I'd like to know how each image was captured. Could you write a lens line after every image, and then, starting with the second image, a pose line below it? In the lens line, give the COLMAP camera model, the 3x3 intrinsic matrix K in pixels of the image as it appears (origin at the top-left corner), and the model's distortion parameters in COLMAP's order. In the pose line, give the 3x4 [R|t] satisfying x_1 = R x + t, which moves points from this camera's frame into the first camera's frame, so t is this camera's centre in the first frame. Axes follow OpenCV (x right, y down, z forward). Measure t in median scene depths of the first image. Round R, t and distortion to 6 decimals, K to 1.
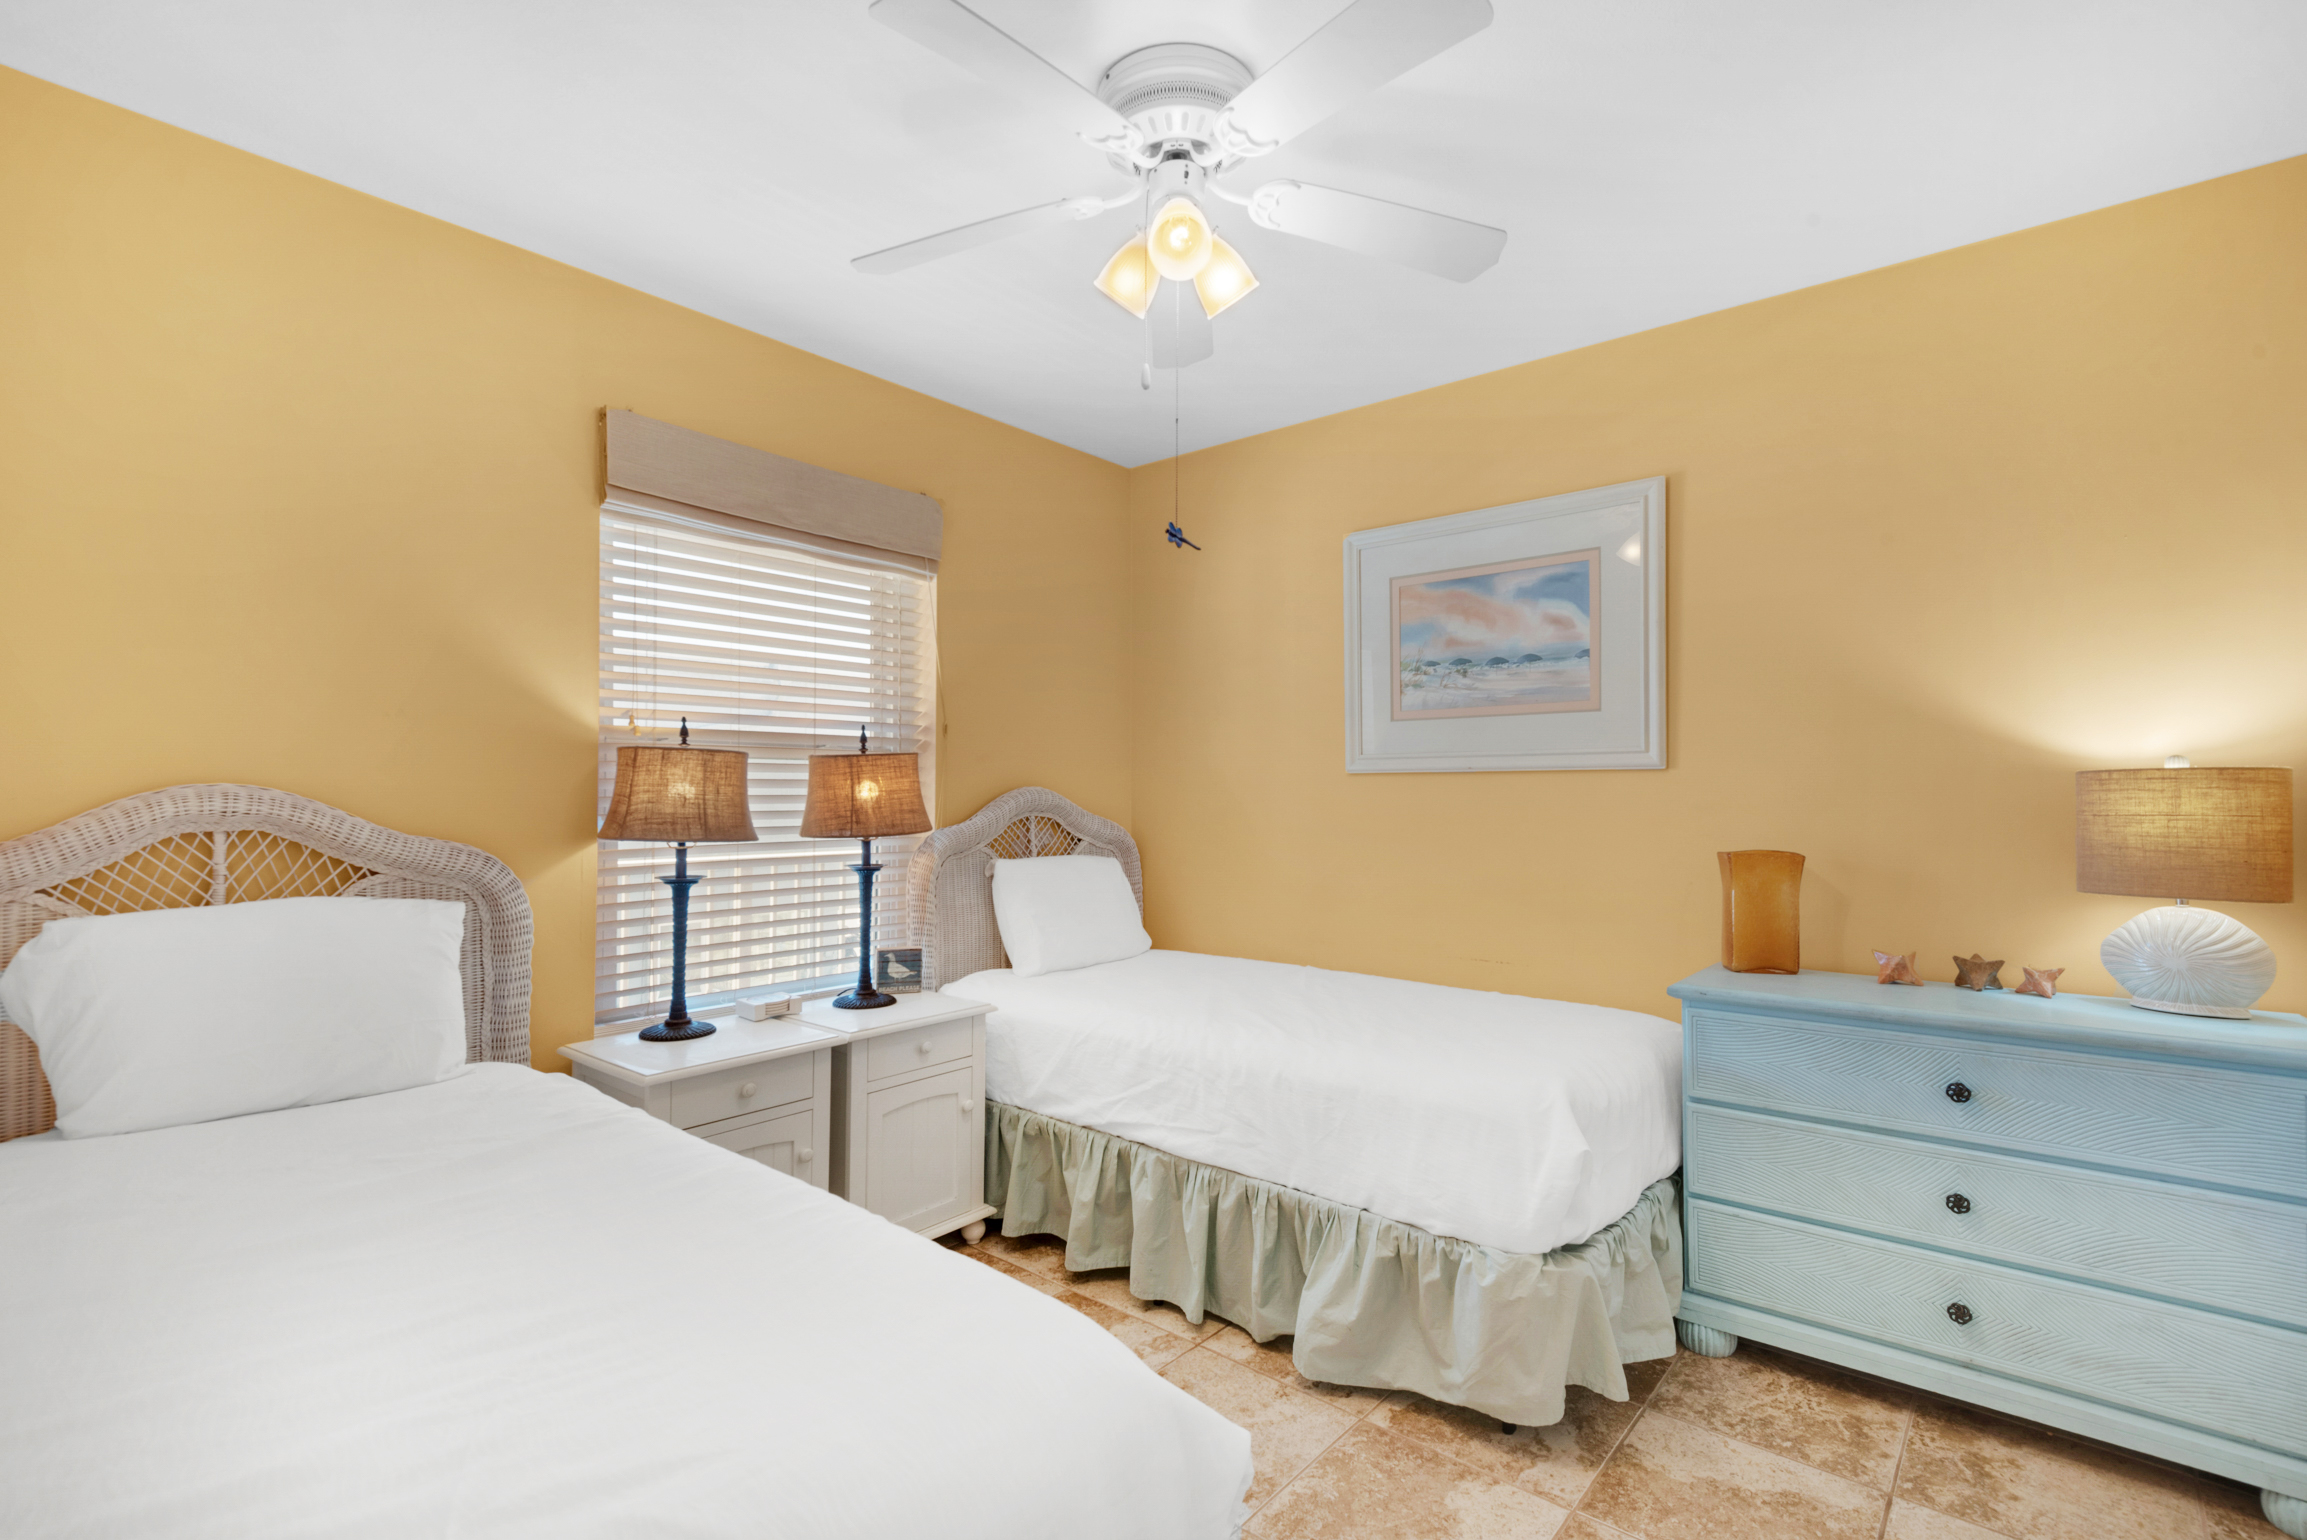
lens RADIAL K [[1049.8, 0, 1160.9], [0, 1049.8, 785.2], [0, 0, 1]] dist [-0.000469, -0.001218]
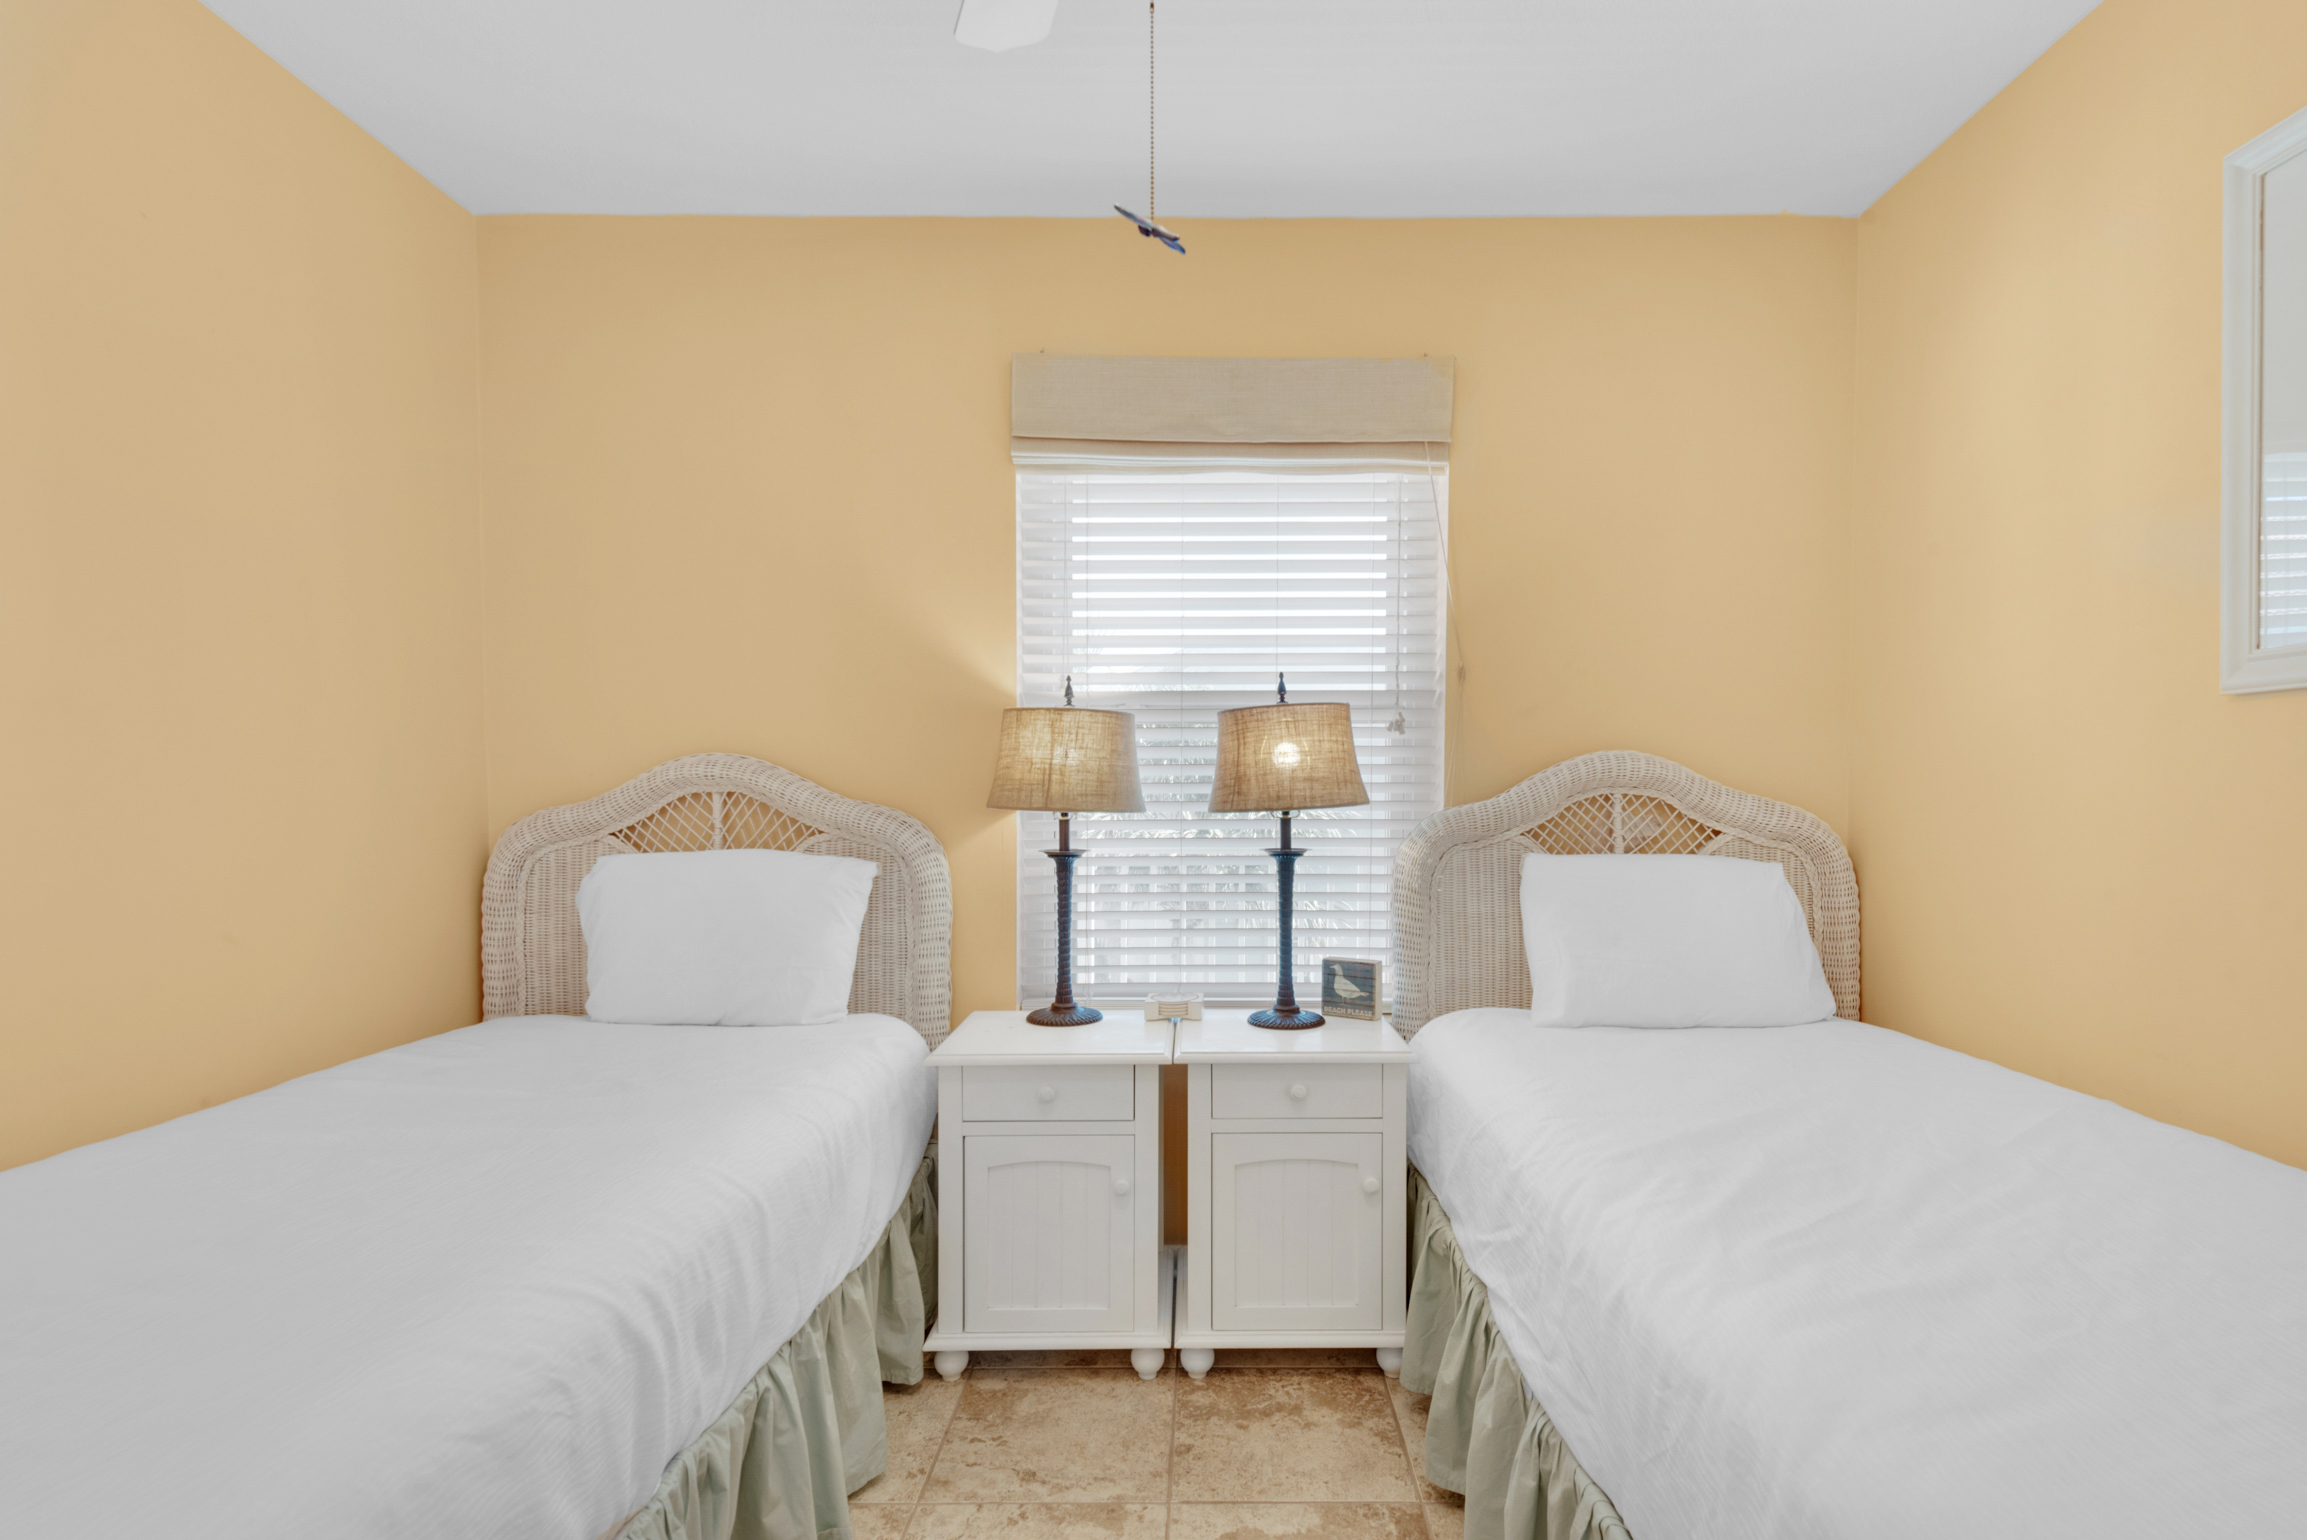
lens RADIAL K [[1079.2, 0, 1165.5], [0, 1079.2, 821.3], [0, 0, 1]] dist [0.012921, -0.000635]
pose [[0.652712, 0.022285, -0.757279, 0.302323], [0.006767, 0.999356, 0.035242, 0.028760], [0.757576, -0.028127, 0.652140, 0.444733]]
